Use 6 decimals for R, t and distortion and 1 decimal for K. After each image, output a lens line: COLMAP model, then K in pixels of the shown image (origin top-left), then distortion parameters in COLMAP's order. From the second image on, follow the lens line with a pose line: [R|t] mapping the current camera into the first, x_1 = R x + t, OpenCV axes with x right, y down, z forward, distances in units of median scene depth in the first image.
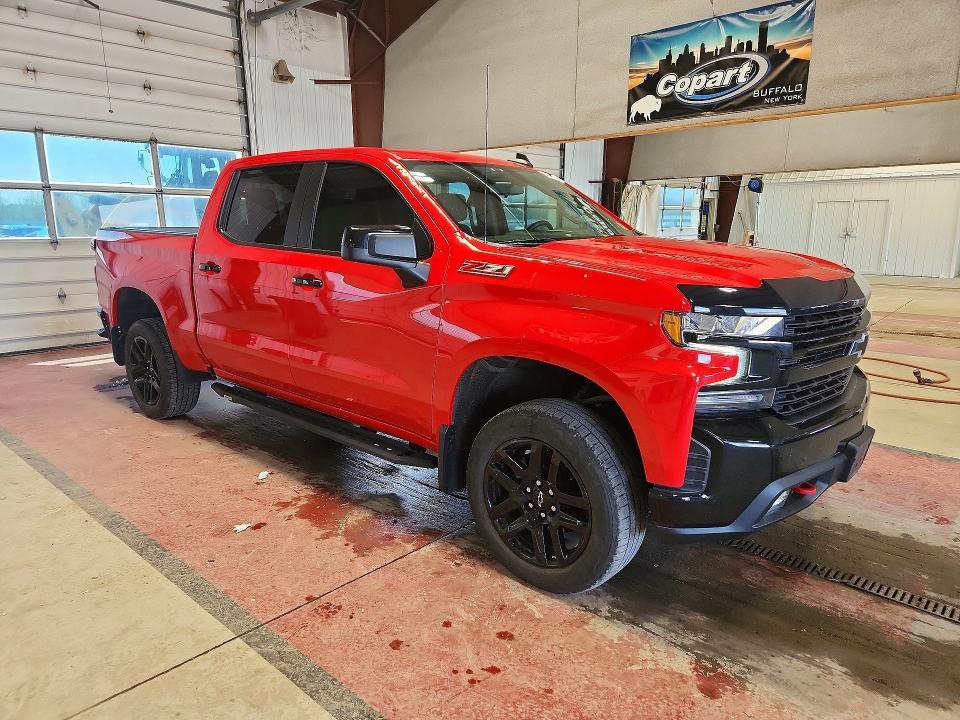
lens RADIAL K [[625.4, 0, 480.0], [0, 625.4, 360.0], [0, 0, 1]] dist [0.004258, 0.001629]
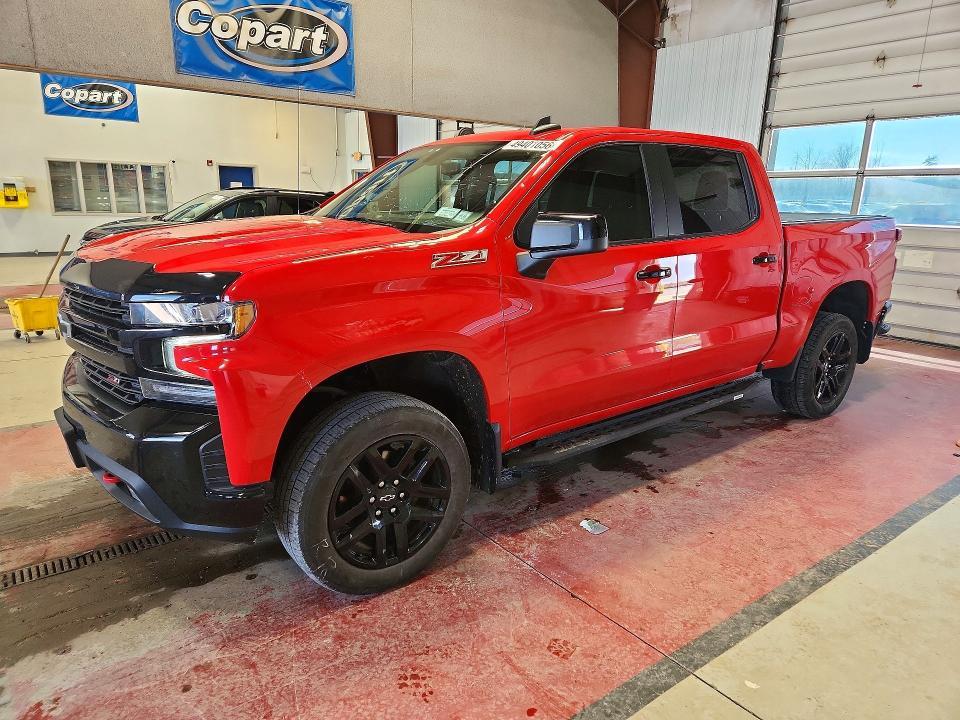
lens RADIAL K [[625.4, 0, 480.0], [0, 625.4, 360.0], [0, 0, 1]] dist [0.004258, 0.001629]
pose [[-0.154644, 0.256030, -0.954219, 1.147272], [-0.236508, 0.928161, 0.287368, -0.329397], [0.959244, 0.270121, -0.082982, 1.356190]]
